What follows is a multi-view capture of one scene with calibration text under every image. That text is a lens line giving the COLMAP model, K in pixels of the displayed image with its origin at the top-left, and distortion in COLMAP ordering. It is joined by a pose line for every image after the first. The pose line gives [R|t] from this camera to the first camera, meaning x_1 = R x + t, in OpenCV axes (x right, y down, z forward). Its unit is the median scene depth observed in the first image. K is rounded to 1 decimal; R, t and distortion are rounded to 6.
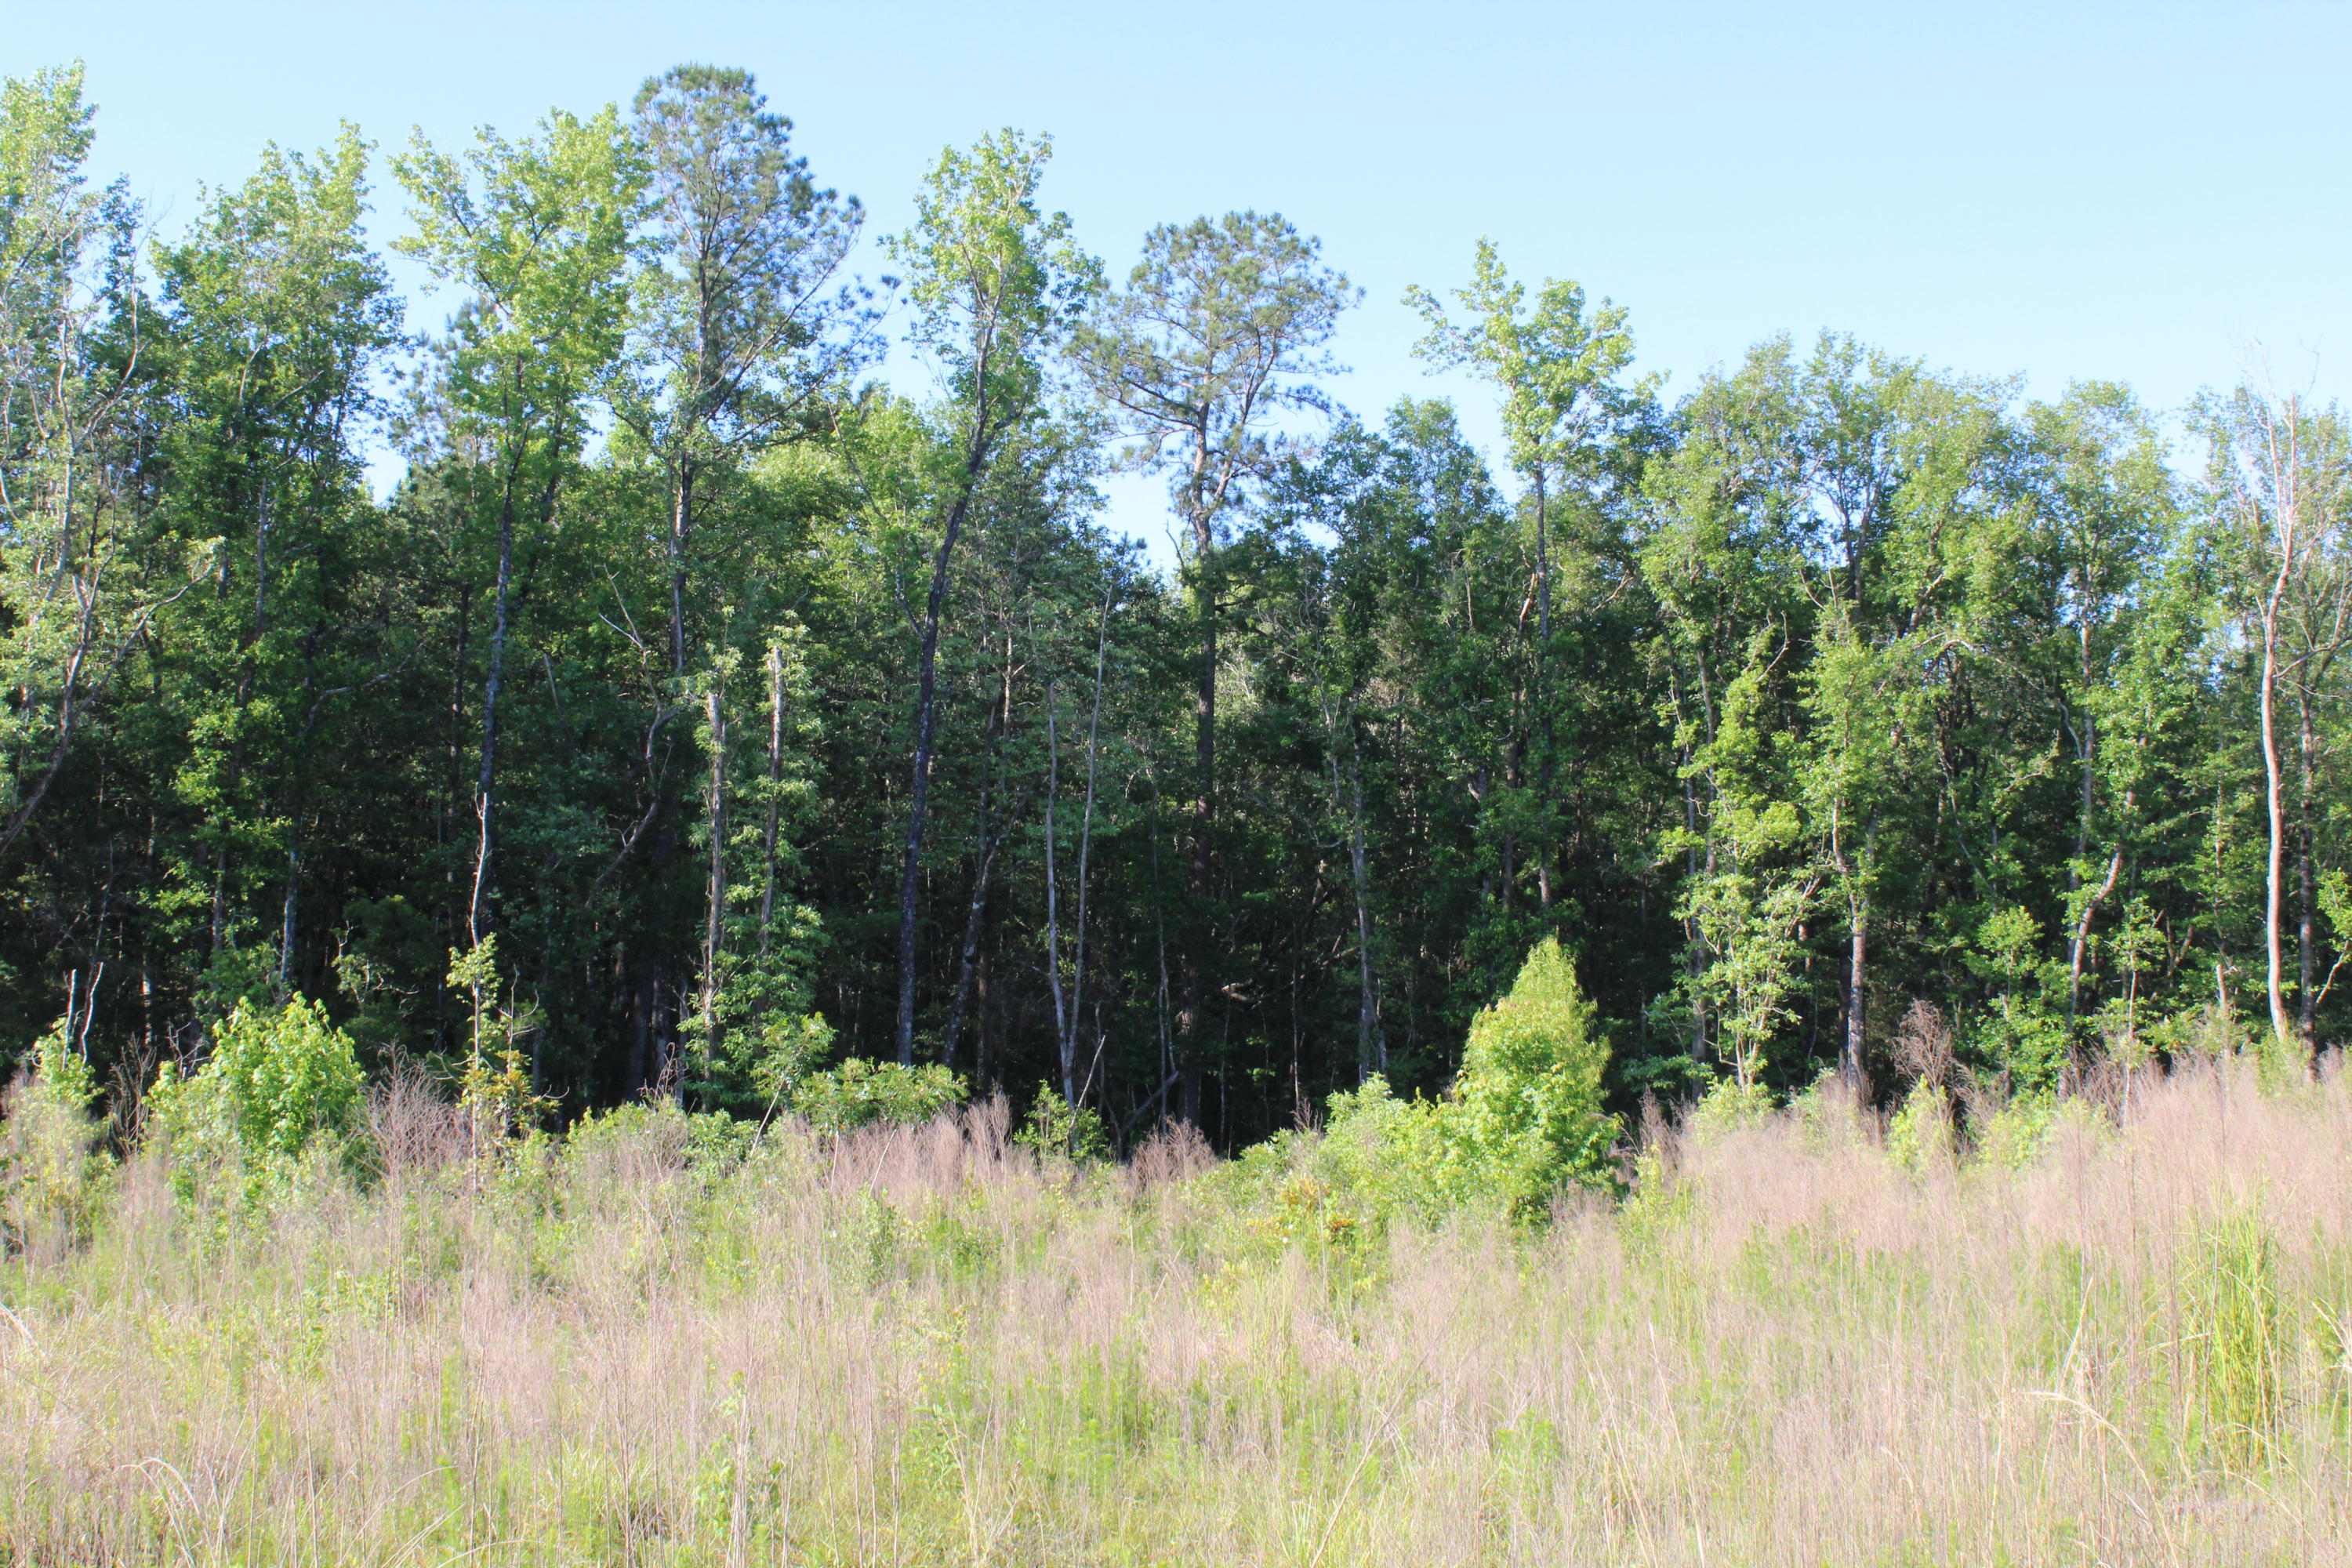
lens RADIAL K [[2982.1, 0, 1176.0], [0, 2982.1, 784.0], [0, 0, 1]] dist [-0.048388, 0.050279]
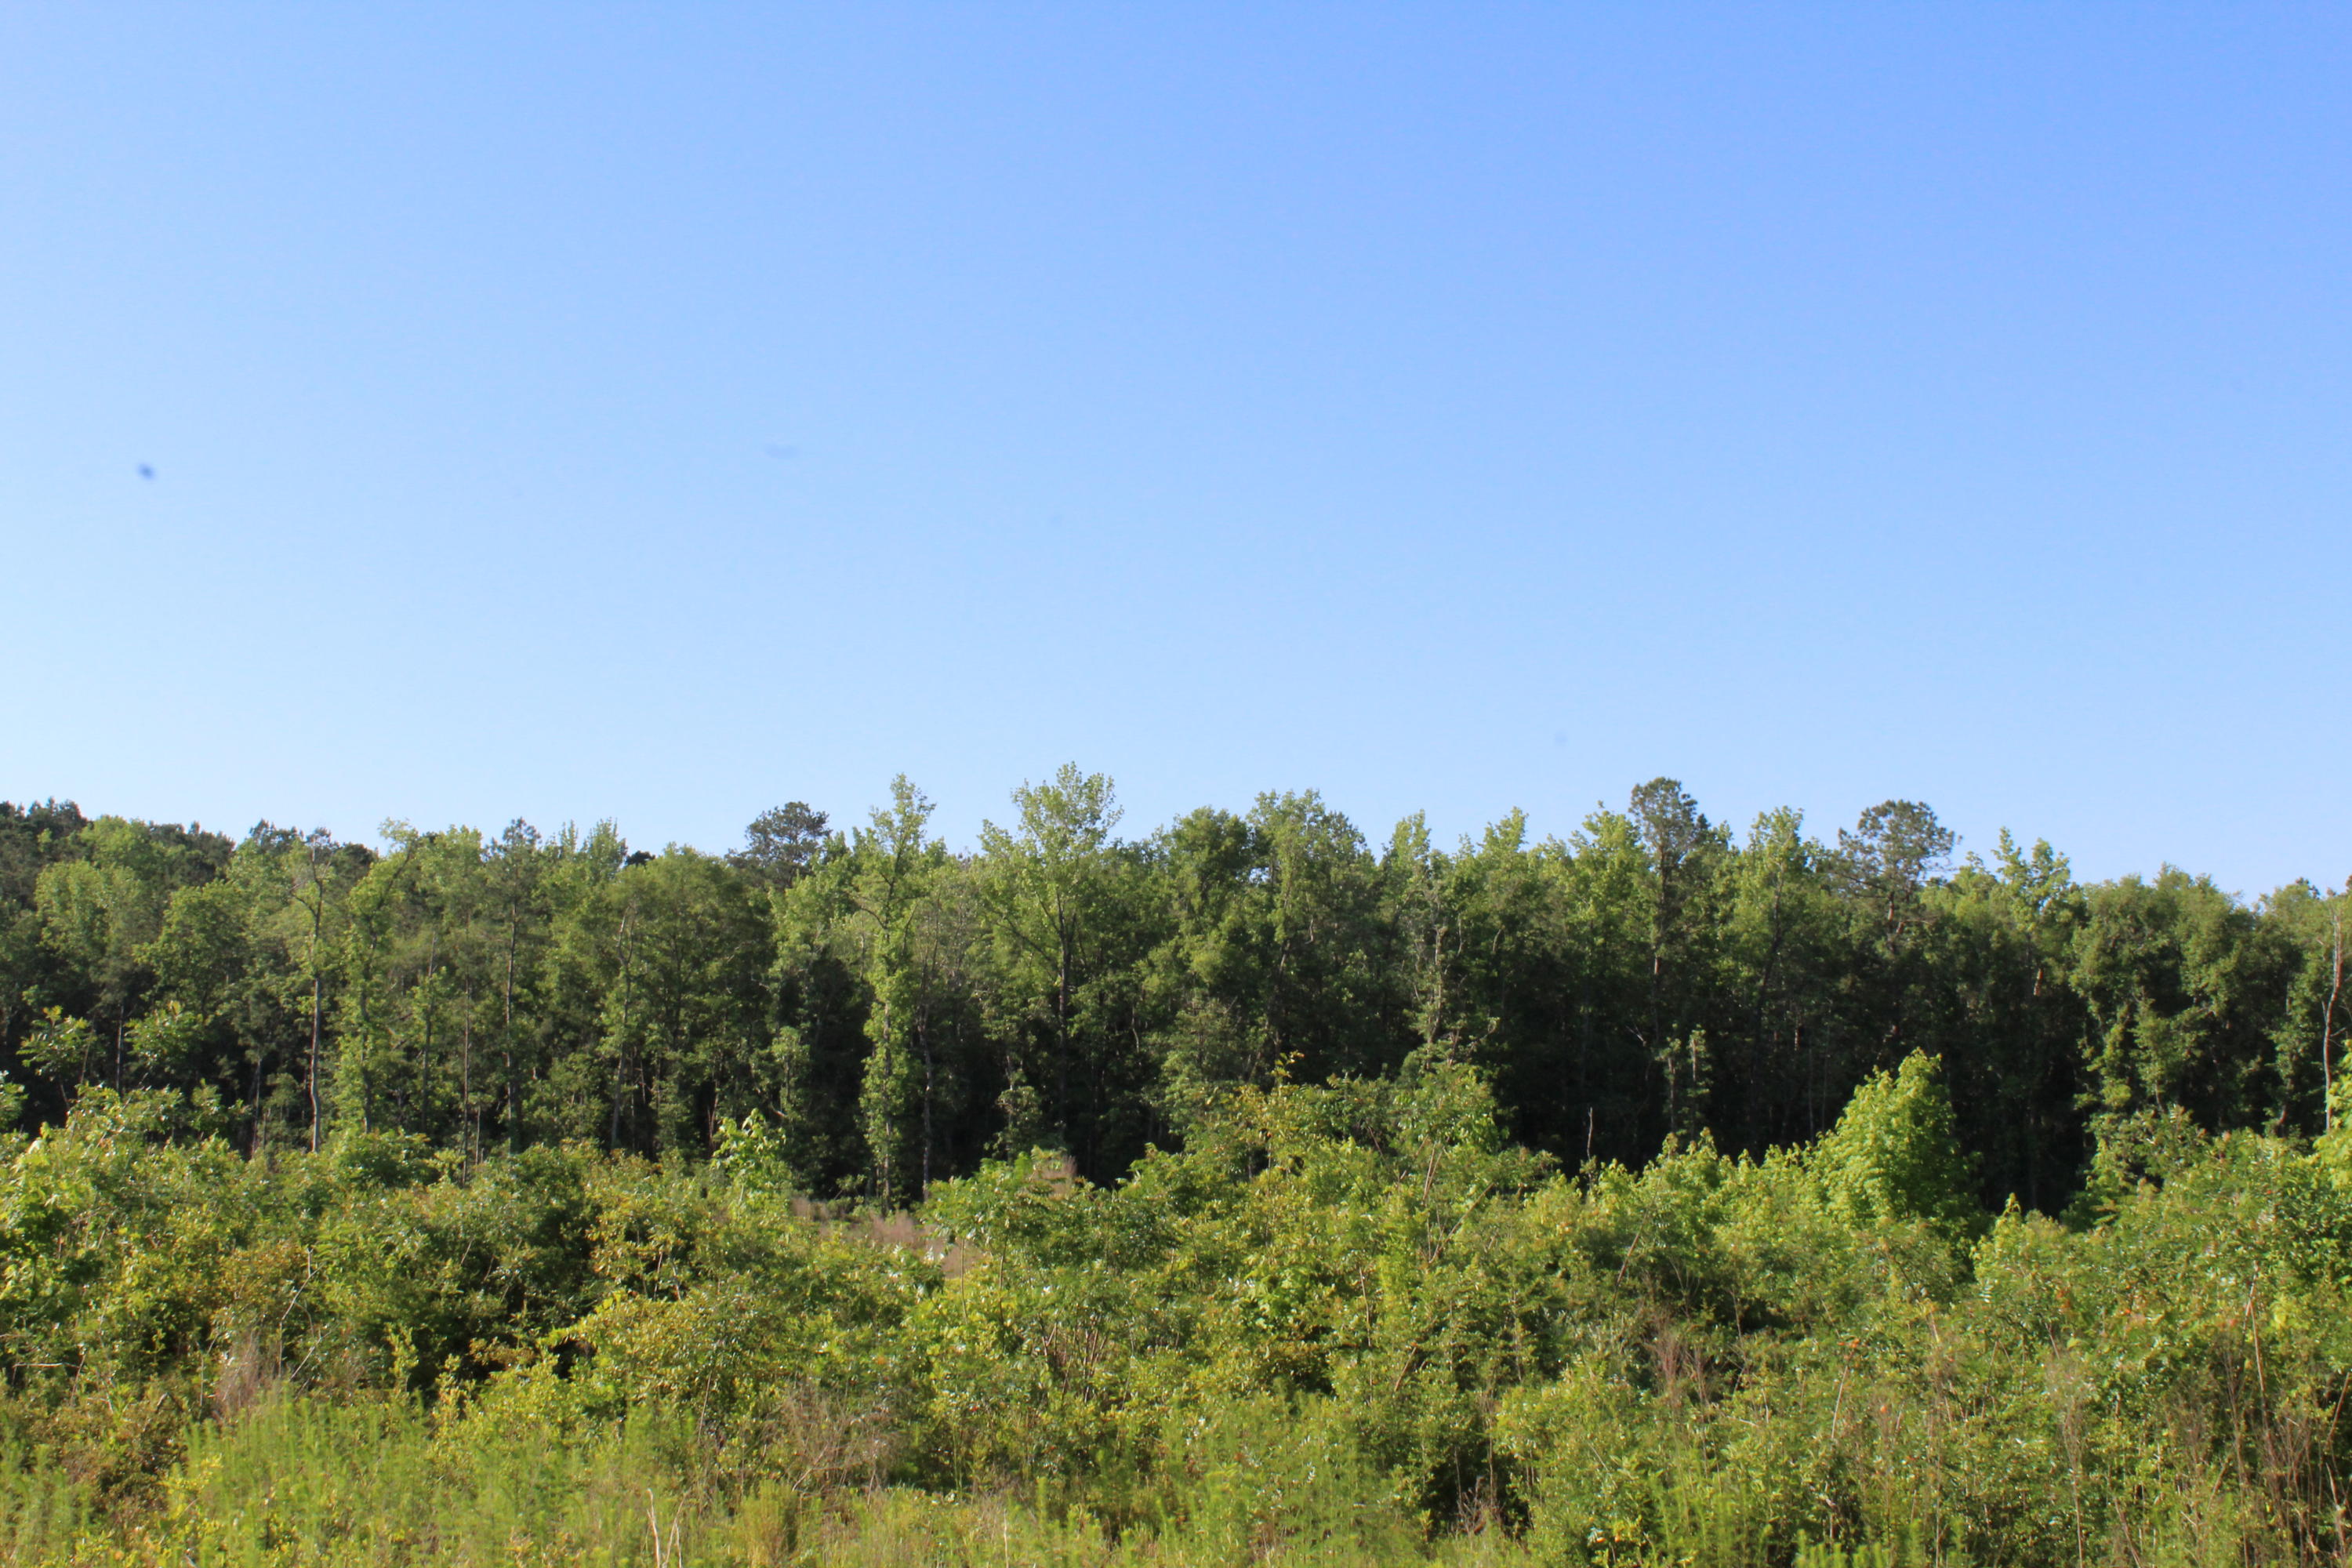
lens RADIAL K [[2699.2, 0, 1176.0], [0, 2699.2, 784.0], [0, 0, 1]] dist [-0.015846, 0.014676]
pose [[0.937627, -0.037199, -0.345648, 0.240826], [0.031673, 0.999264, -0.021625, -0.206804], [0.346198, 0.009328, 0.938115, -1.252727]]
